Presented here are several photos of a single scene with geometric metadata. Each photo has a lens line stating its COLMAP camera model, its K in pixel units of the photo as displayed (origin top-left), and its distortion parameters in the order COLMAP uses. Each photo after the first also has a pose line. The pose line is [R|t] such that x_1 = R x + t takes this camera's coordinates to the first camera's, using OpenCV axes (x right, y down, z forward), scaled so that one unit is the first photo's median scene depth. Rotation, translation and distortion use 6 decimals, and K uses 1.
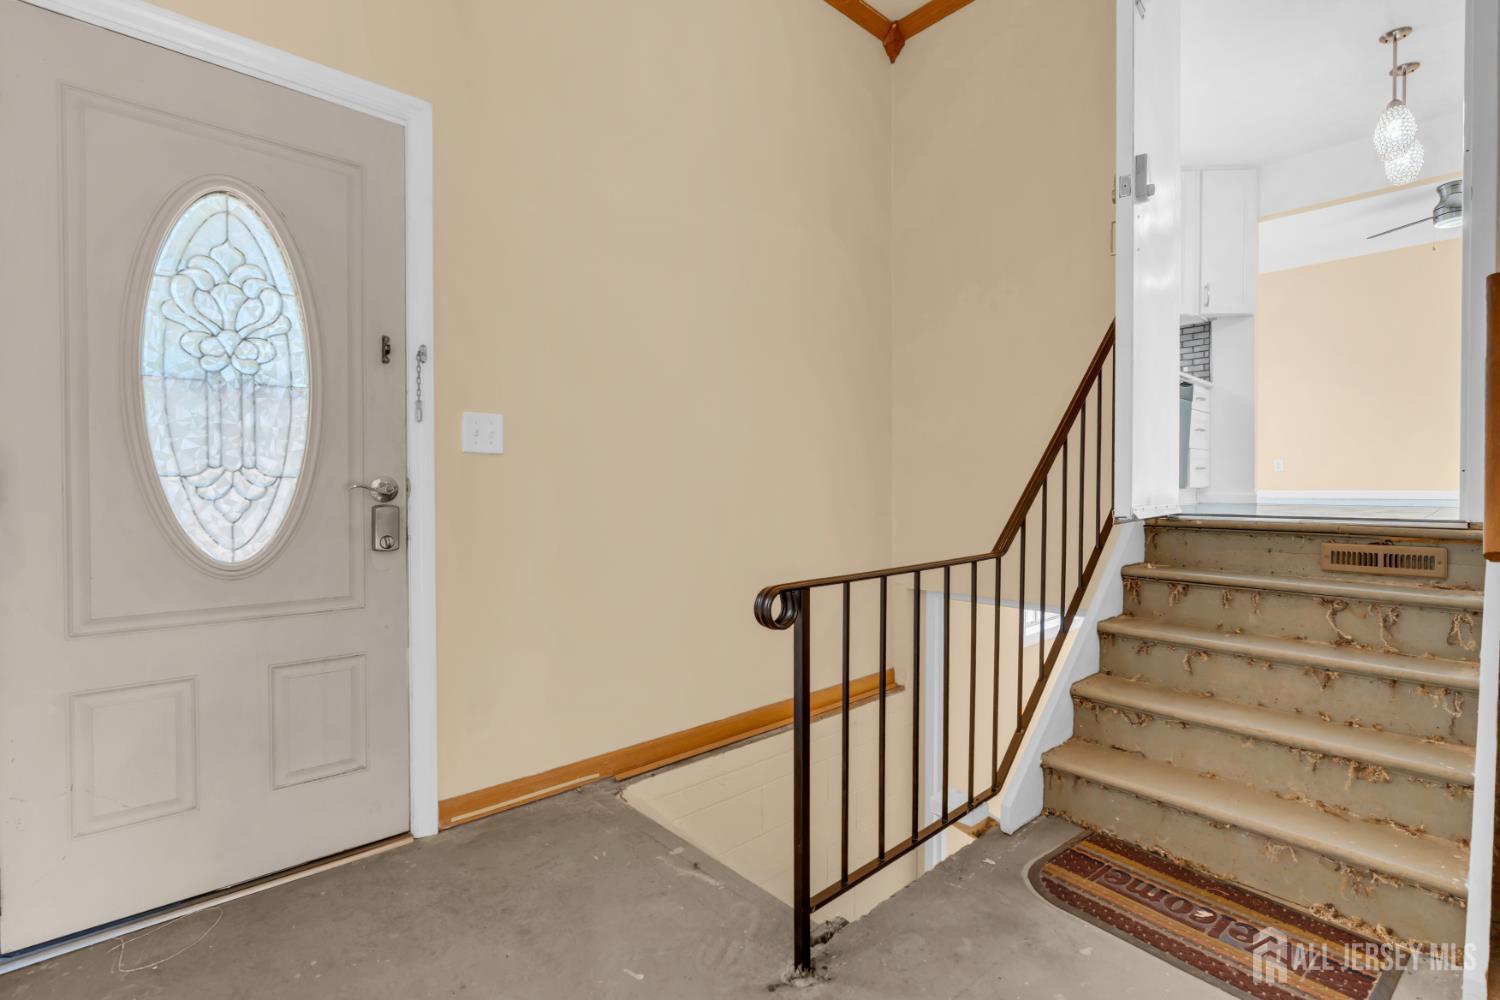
lens RADIAL K [[676.0, 0, 755.1], [0, 676.0, 495.0], [0, 0, 1]] dist [-0.003109, 0.000269]
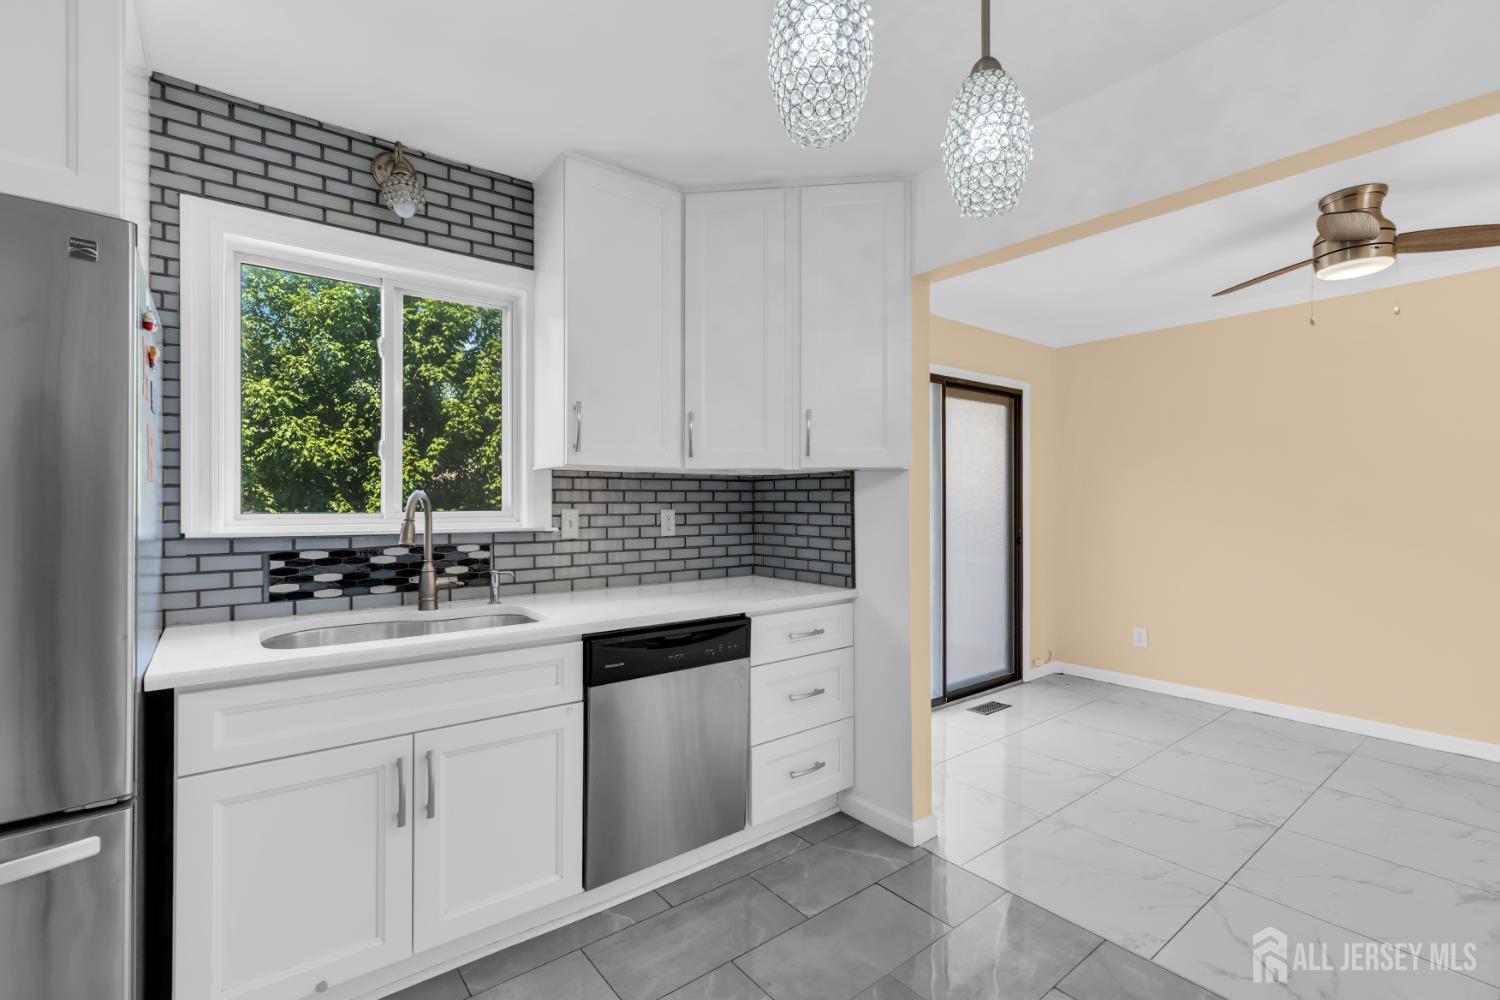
lens RADIAL K [[676.0, 0, 740.0], [0, 676.0, 501.5], [0, 0, 1]] dist [-0.003109, 0.000269]
pose [[0.996960, 0.001042, -0.077903, 0.626355], [-0.002311, 0.999866, -0.016199, -0.224505], [0.077876, 0.016329, 0.996829, 0.471598]]
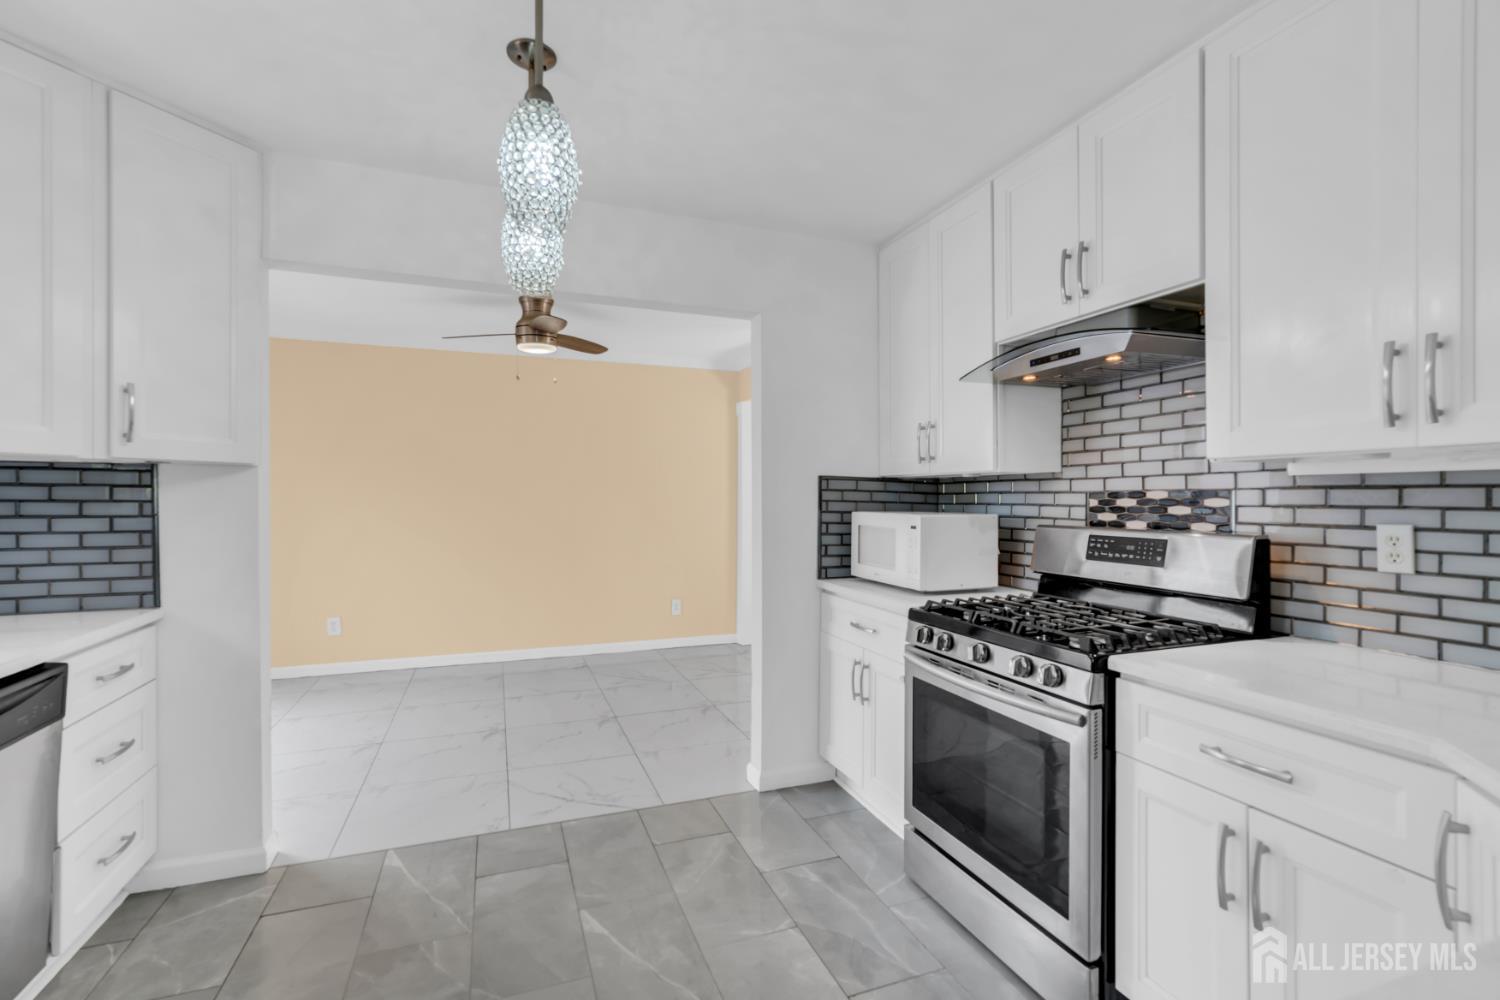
lens RADIAL K [[676.0, 0, 750.0], [0, 676.0, 495.4], [0, 0, 1]] dist [-0.003109, 0.000269]
pose [[0.370800, 0.006284, 0.928692, 0.418853], [0.014955, 0.999807, -0.012736, -0.225385], [-0.928592, 0.018611, 0.370634, 0.495647]]
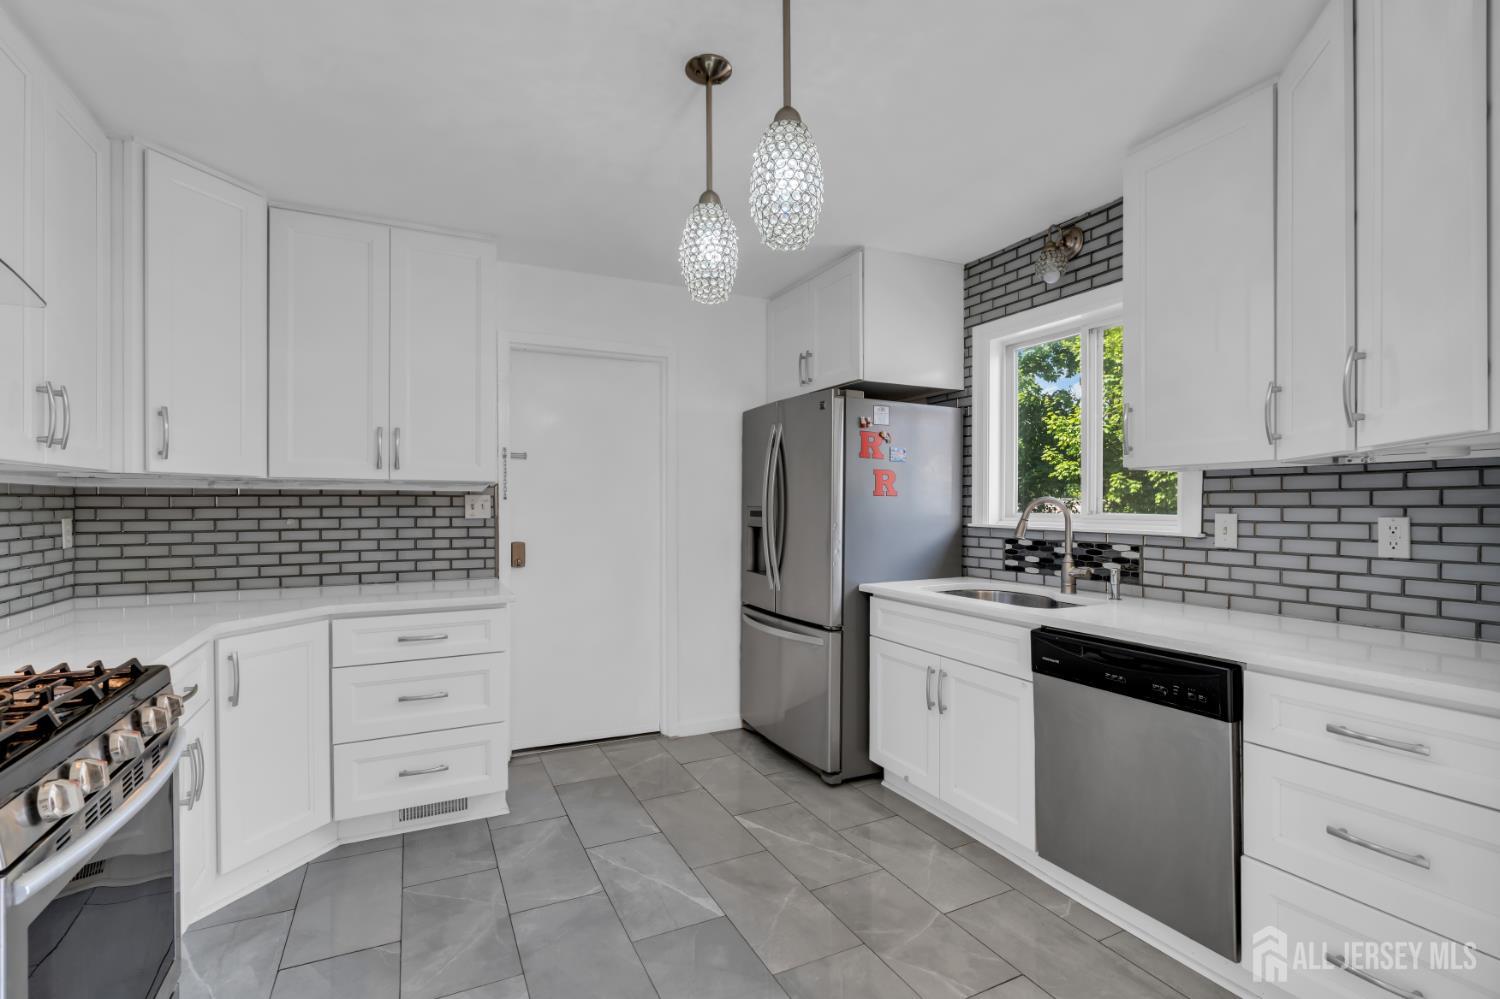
lens RADIAL K [[685.8, 0, 743.9], [0, 685.8, 509.9], [0, 0, 1]] dist [-0.010496, 0.001601]
pose [[-0.287291, 0.006802, -0.957819, 0.972861], [-0.016209, 0.999797, 0.011962, -0.229472], [0.957706, 0.018962, -0.287123, 0.790767]]
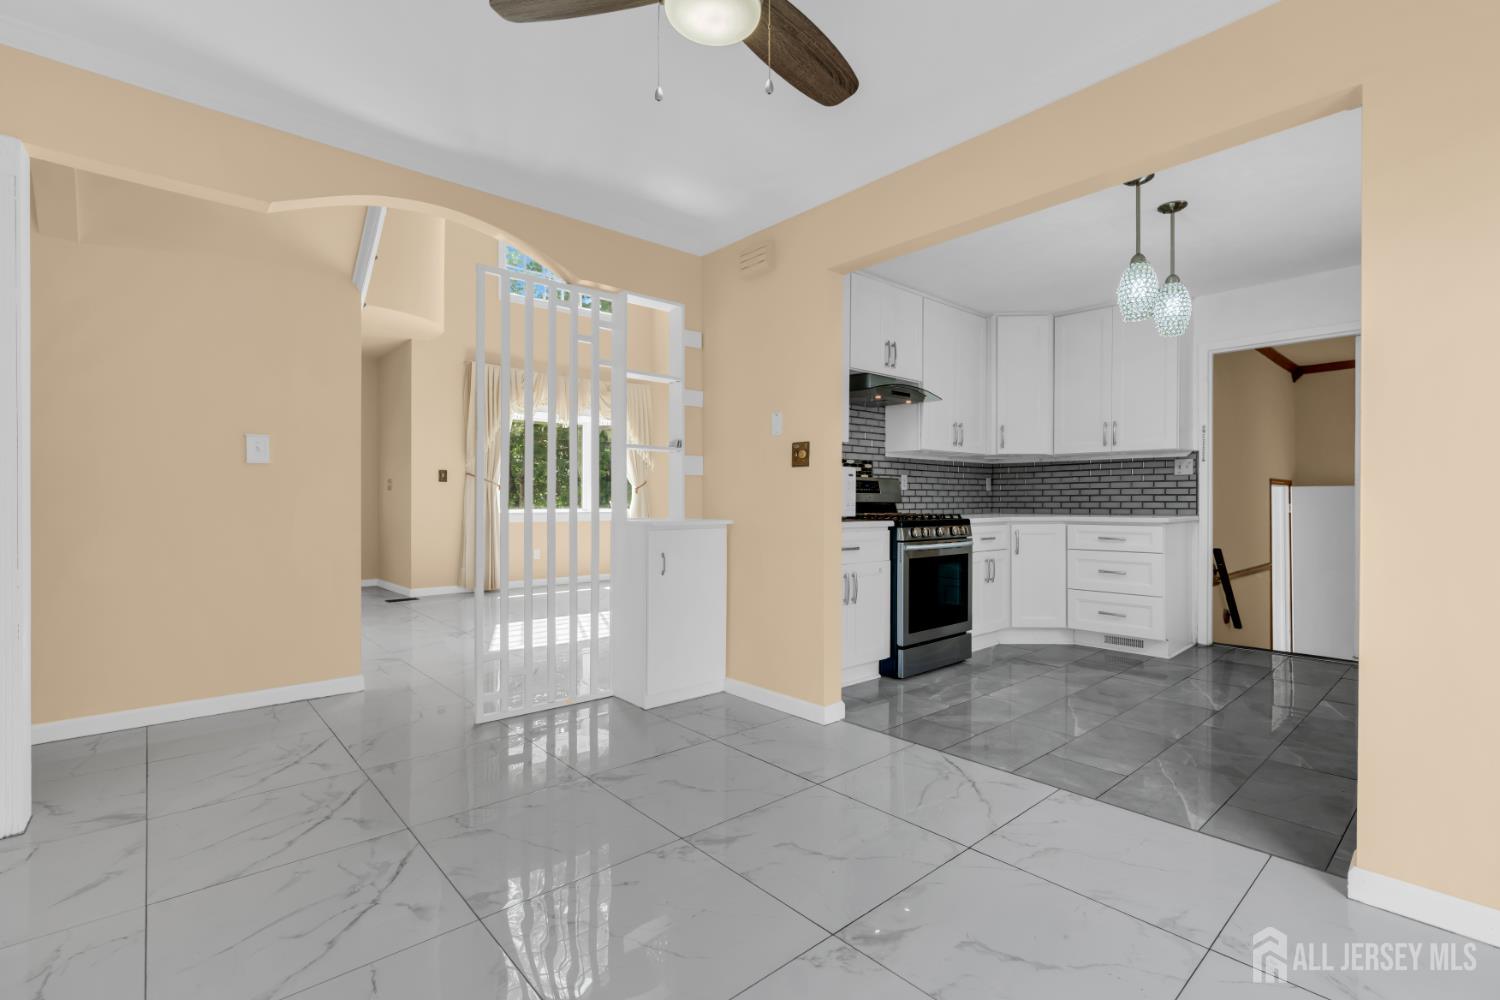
lens RADIAL K [[676.0, 0, 753.4], [0, 676.0, 502.8], [0, 0, 1]] dist [-0.003109, 0.000269]
pose [[-0.999958, 0.000548, 0.009197, 1.020805], [0.000748, 0.999763, 0.021780, -0.192502], [-0.009183, 0.021786, -0.999720, 1.304896]]
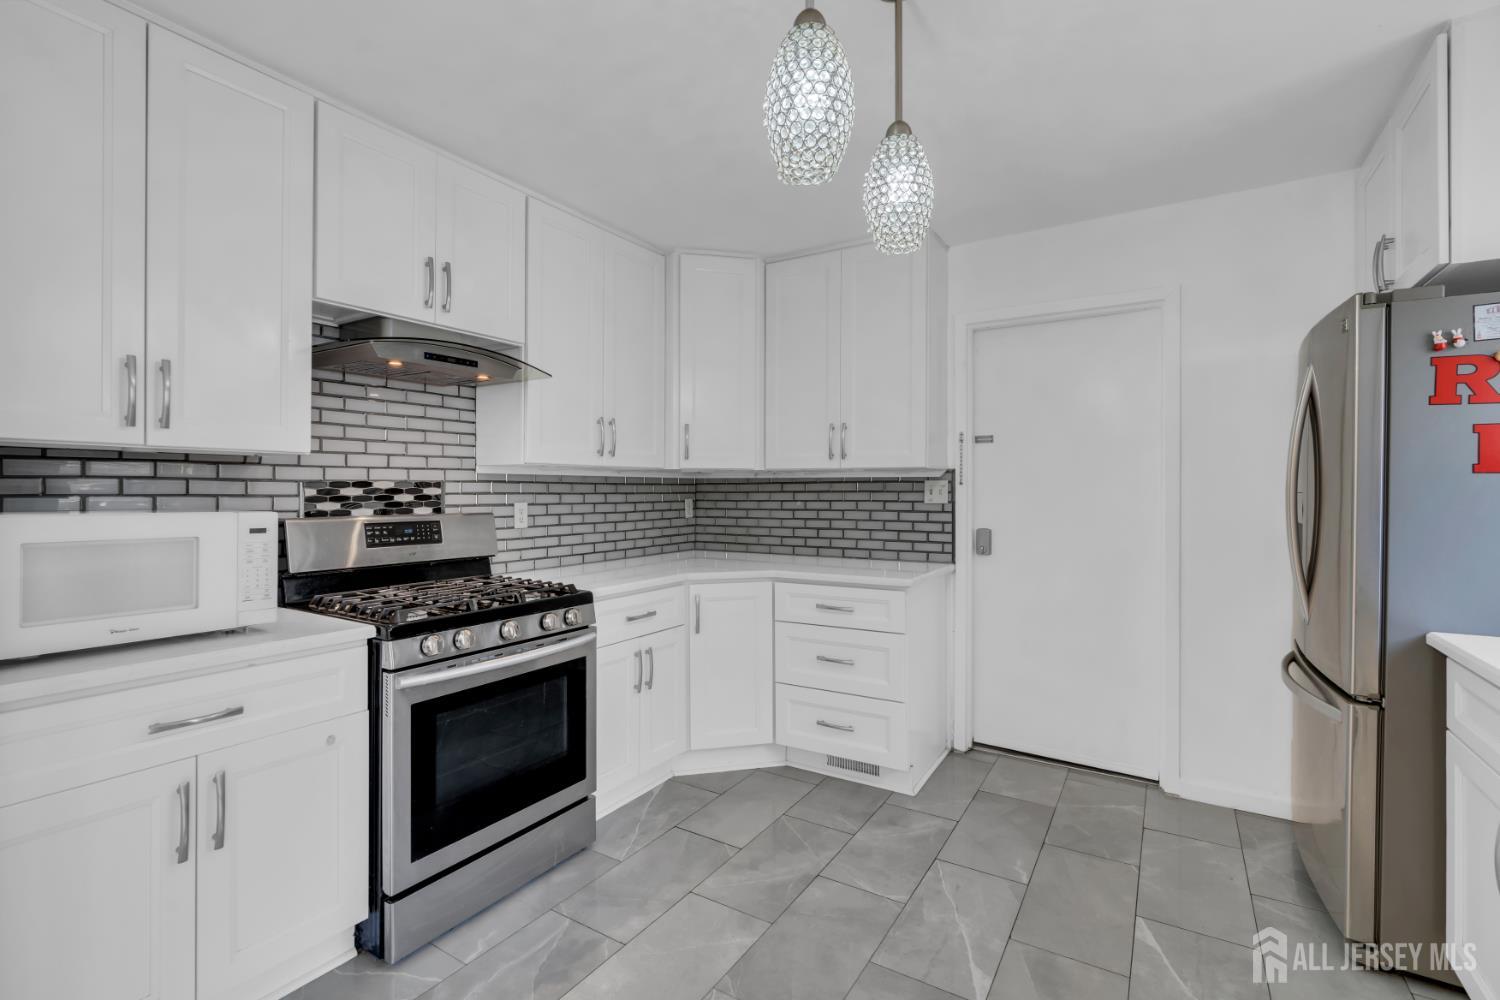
lens RADIAL K [[676.0, 0, 748.8], [0, 676.0, 492.6], [0, 0, 1]] dist [-0.003109, 0.000269]
pose [[-0.964091, 0.001447, -0.265567, 0.779906], [-0.004012, 0.999792, 0.020011, -0.232284], [0.265540, 0.020358, -0.963885, 0.941828]]
